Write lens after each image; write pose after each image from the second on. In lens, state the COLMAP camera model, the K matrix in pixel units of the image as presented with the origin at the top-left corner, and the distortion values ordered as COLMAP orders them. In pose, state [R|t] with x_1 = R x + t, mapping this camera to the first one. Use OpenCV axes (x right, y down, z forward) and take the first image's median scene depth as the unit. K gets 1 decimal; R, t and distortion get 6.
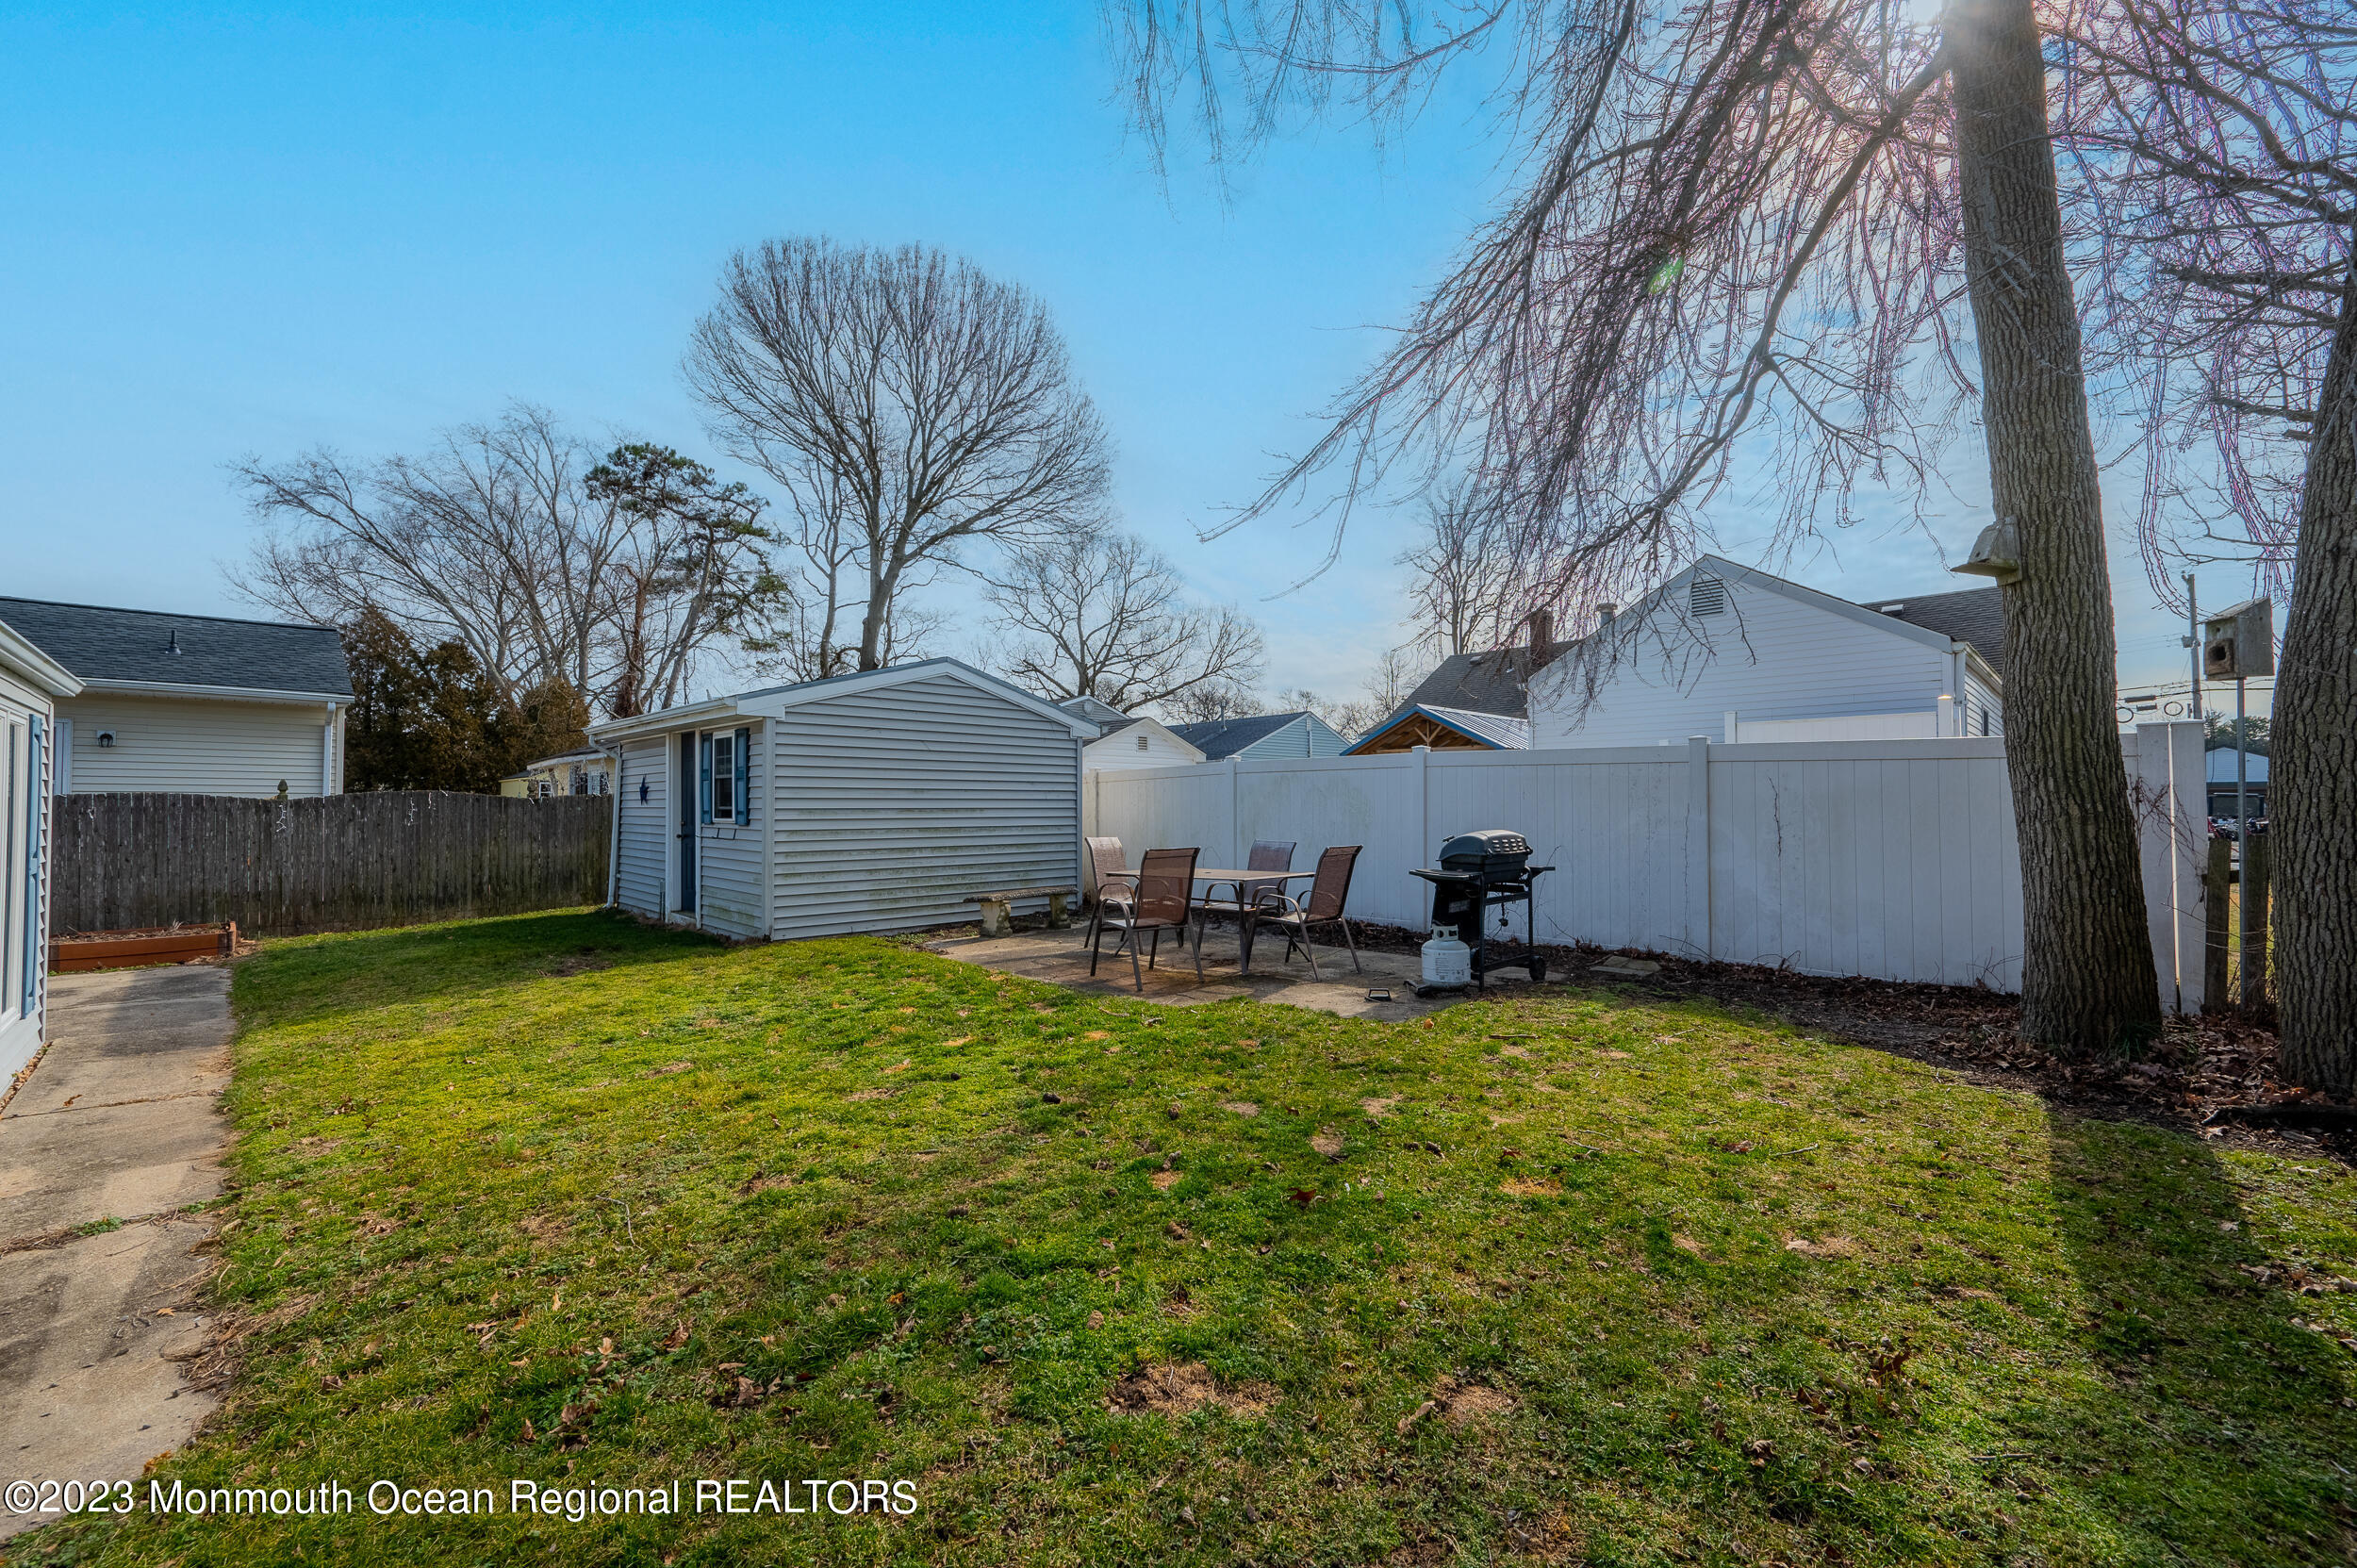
lens RADIAL K [[931.7, 0, 1179.2], [0, 931.7, 786.3], [0, 0, 1]] dist [0.000449, -0.000853]
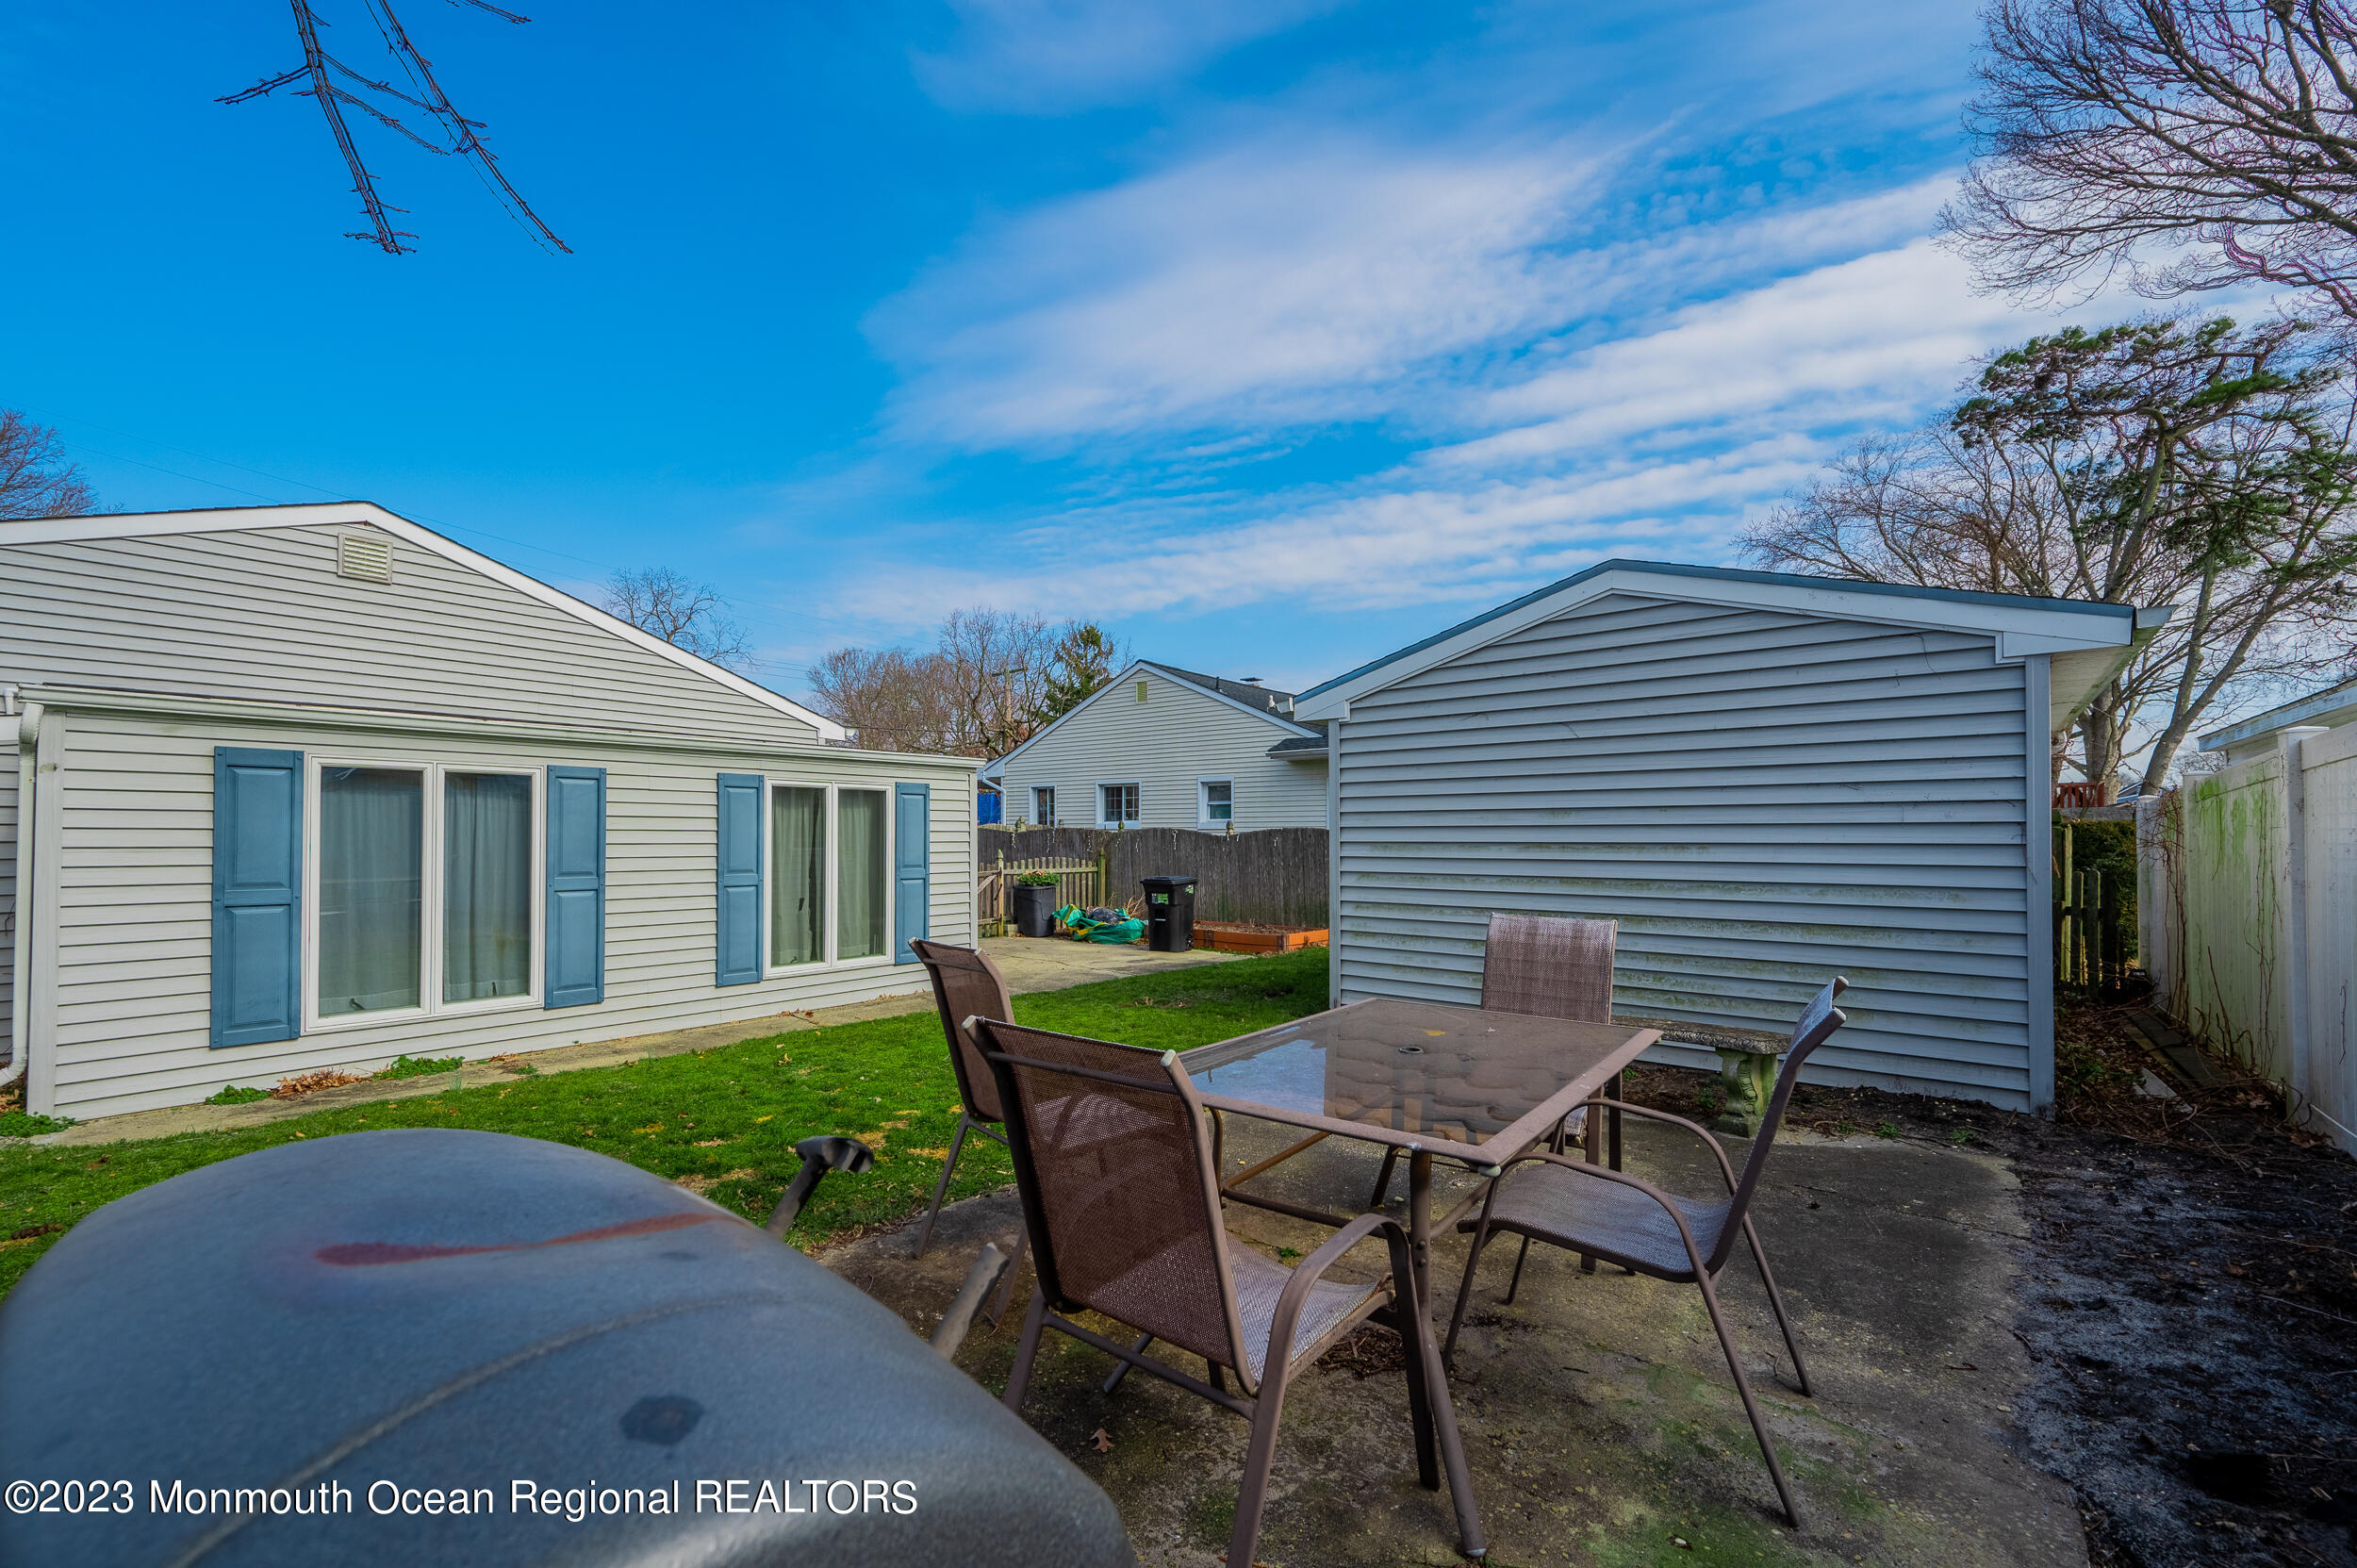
lens RADIAL K [[931.7, 0, 1157.0], [0, 931.7, 826.3], [0, 0, 1]] dist [0.000449, -0.000853]
pose [[0.077799, -0.009267, -0.996926, 0.092658], [0.017937, 0.999808, -0.007894, 0.004662], [0.996808, -0.017268, 0.077950, 0.245681]]
